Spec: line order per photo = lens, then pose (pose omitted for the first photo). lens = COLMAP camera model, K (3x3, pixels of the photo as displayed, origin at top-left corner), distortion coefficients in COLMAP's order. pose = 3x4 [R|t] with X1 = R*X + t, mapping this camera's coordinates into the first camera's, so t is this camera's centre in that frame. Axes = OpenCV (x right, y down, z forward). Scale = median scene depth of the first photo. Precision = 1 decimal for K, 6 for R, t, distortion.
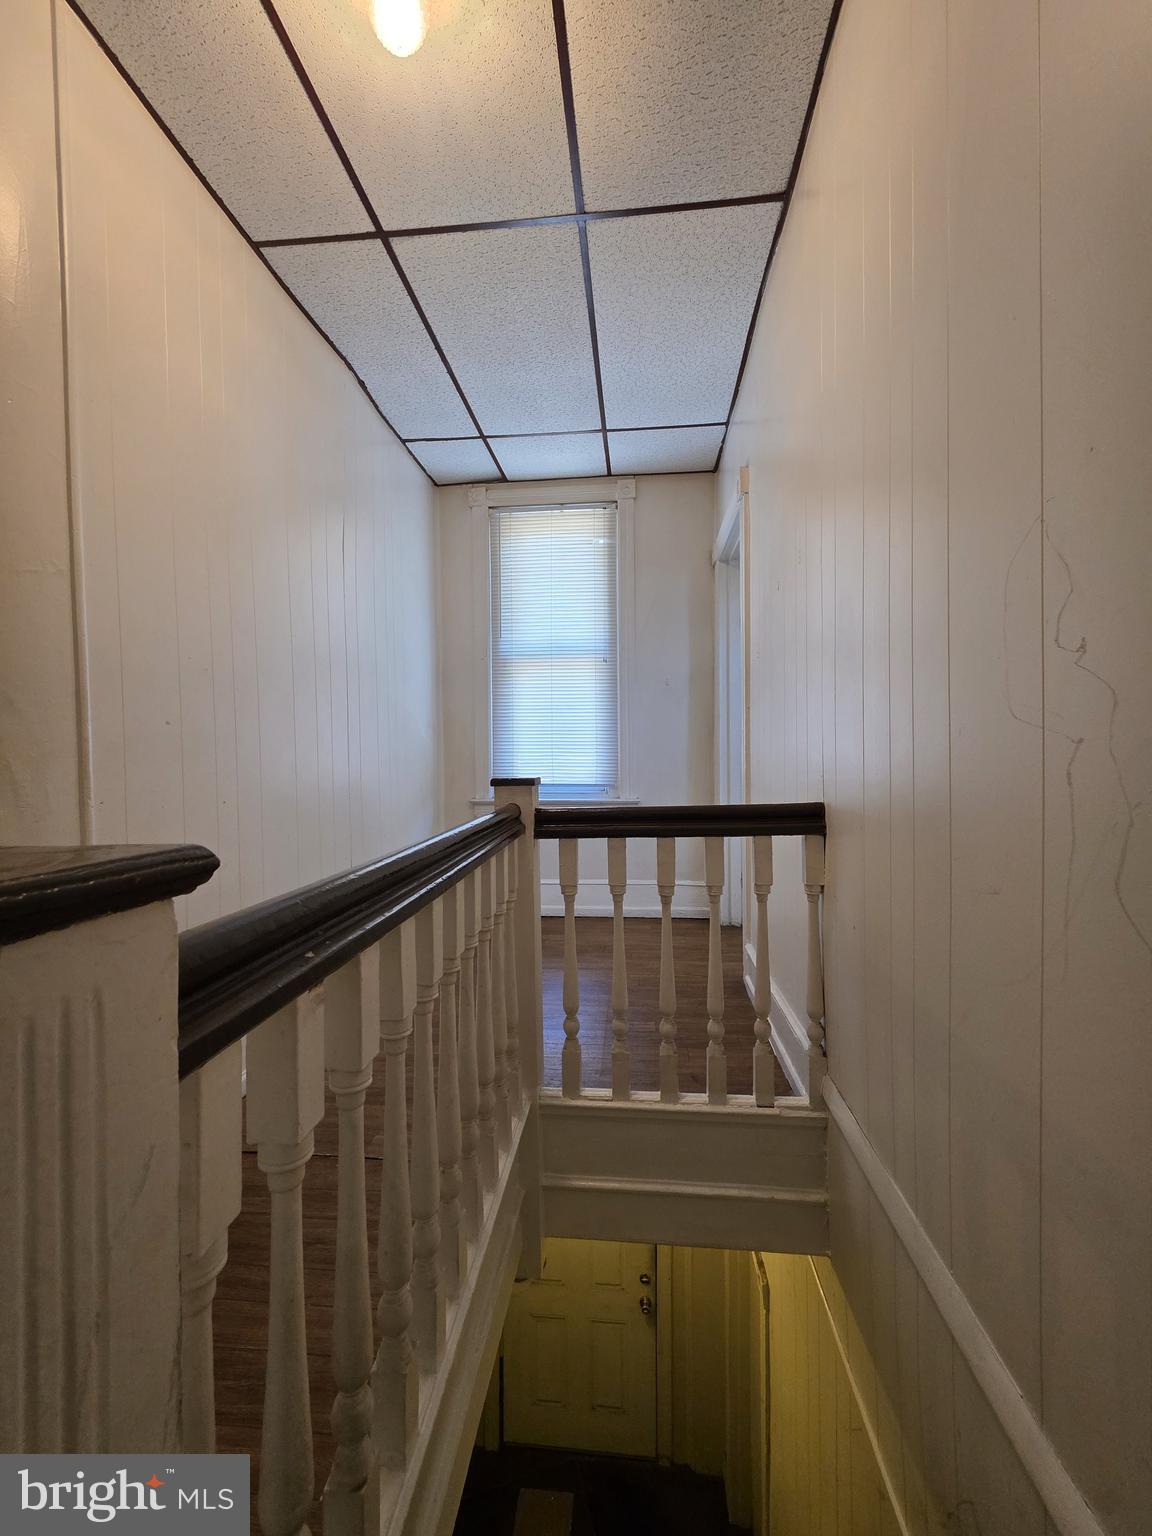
lens RADIAL K [[616.0, 0, 583.1], [0, 616.0, 774.2], [0, 0, 1]] dist [-0.000974, -0.000483]
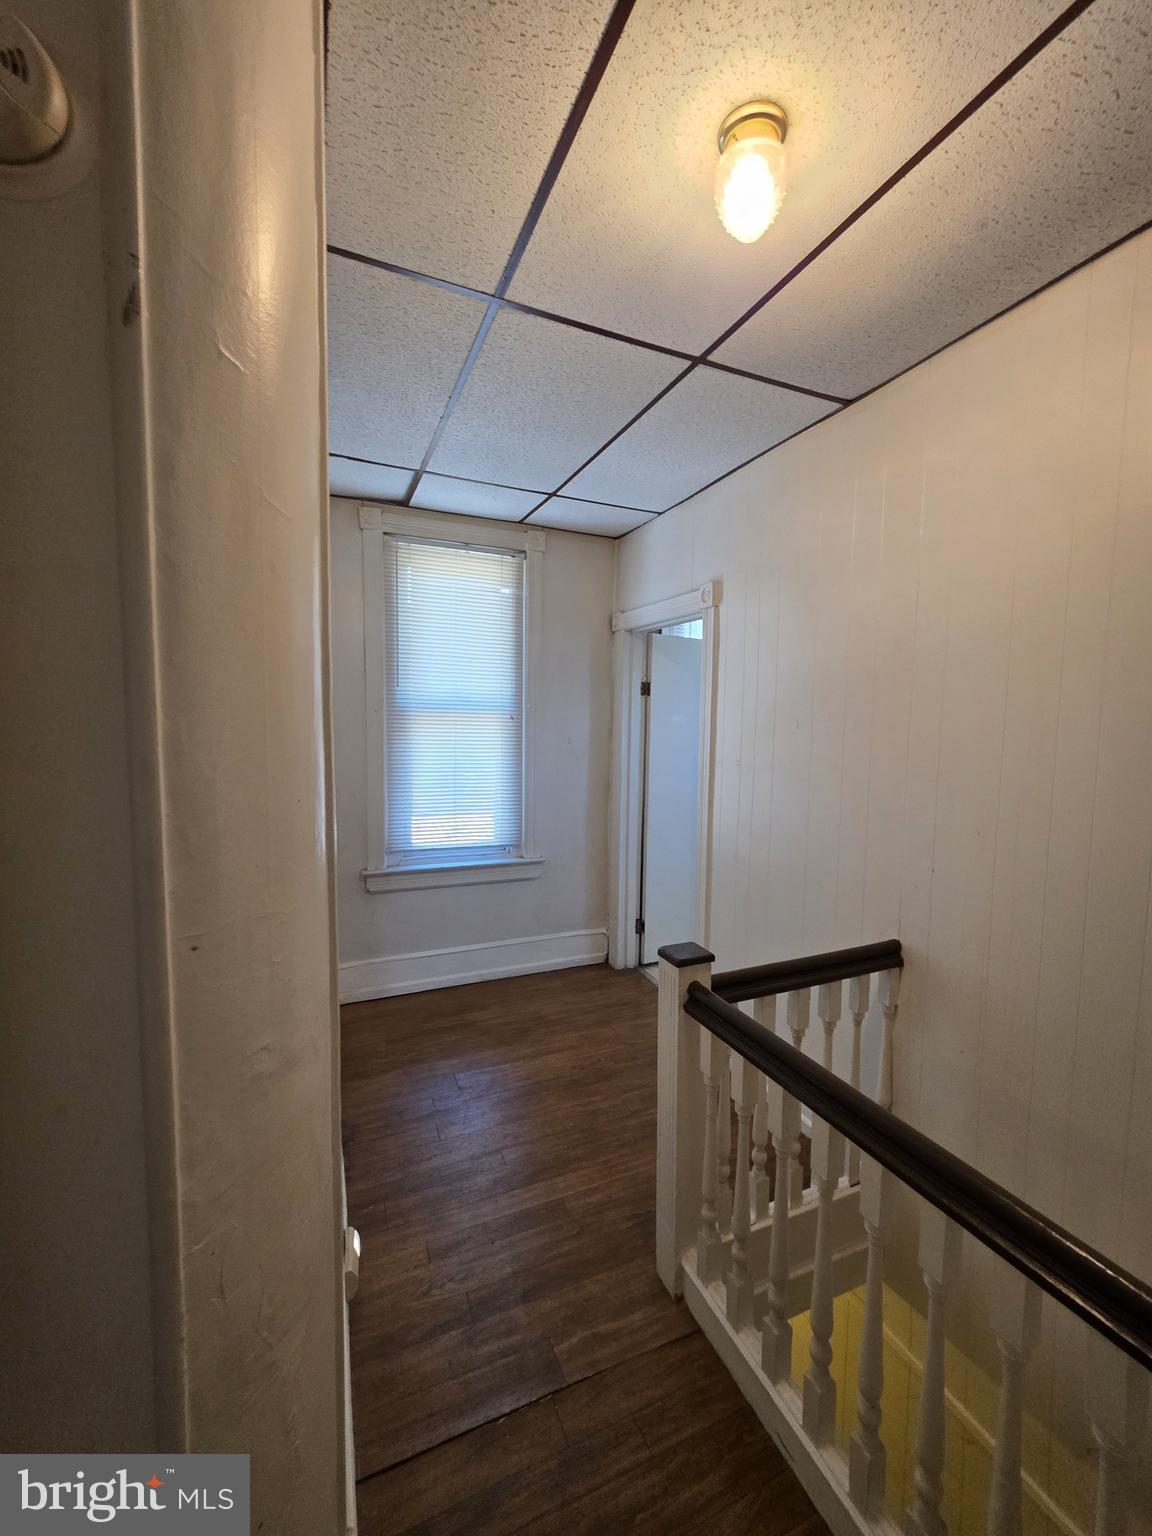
lens RADIAL K [[616.0, 0, 583.1], [0, 616.0, 774.2], [0, 0, 1]] dist [-0.000974, -0.000483]
pose [[0.869369, -0.017710, 0.493845, -0.347416], [-0.015275, 0.997917, 0.062677, -0.160086], [-0.493927, -0.062033, 0.867288, 0.105437]]
